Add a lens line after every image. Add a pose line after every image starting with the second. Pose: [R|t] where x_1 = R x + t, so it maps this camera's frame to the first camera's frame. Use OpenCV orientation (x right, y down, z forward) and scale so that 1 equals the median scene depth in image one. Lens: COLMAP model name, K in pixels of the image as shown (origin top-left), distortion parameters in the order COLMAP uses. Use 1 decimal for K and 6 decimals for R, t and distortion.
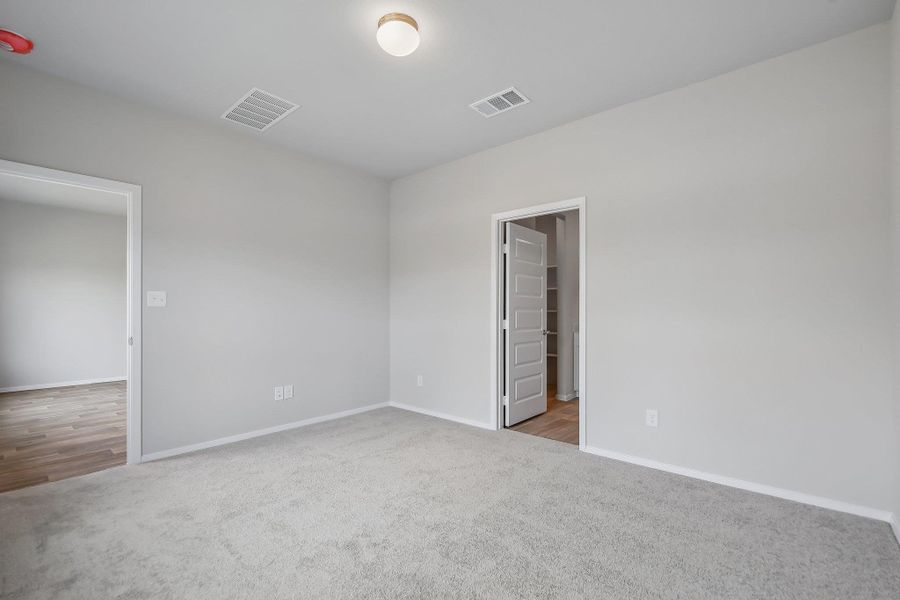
lens RADIAL K [[398.9, 0, 451.0], [0, 398.9, 304.1], [0, 0, 1]] dist [-0.015448, 0.002823]
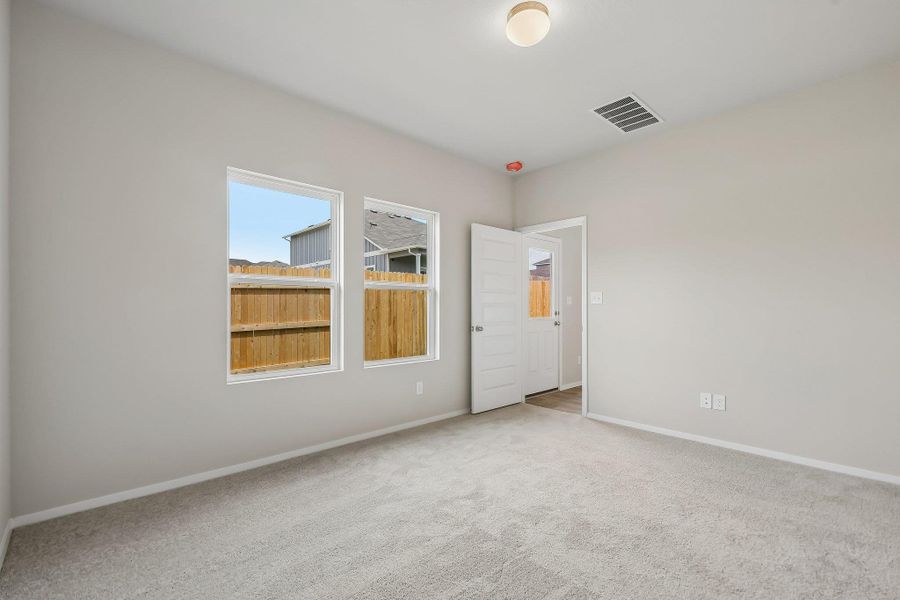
lens RADIAL K [[398.9, 0, 448.7], [0, 398.9, 309.3], [0, 0, 1]] dist [-0.015448, 0.002823]
pose [[-0.123787, 0.003938, -0.992301, 0.709272], [0.019528, 0.999808, 0.001532, 0.014336], [0.992117, -0.019188, -0.123841, 0.760922]]
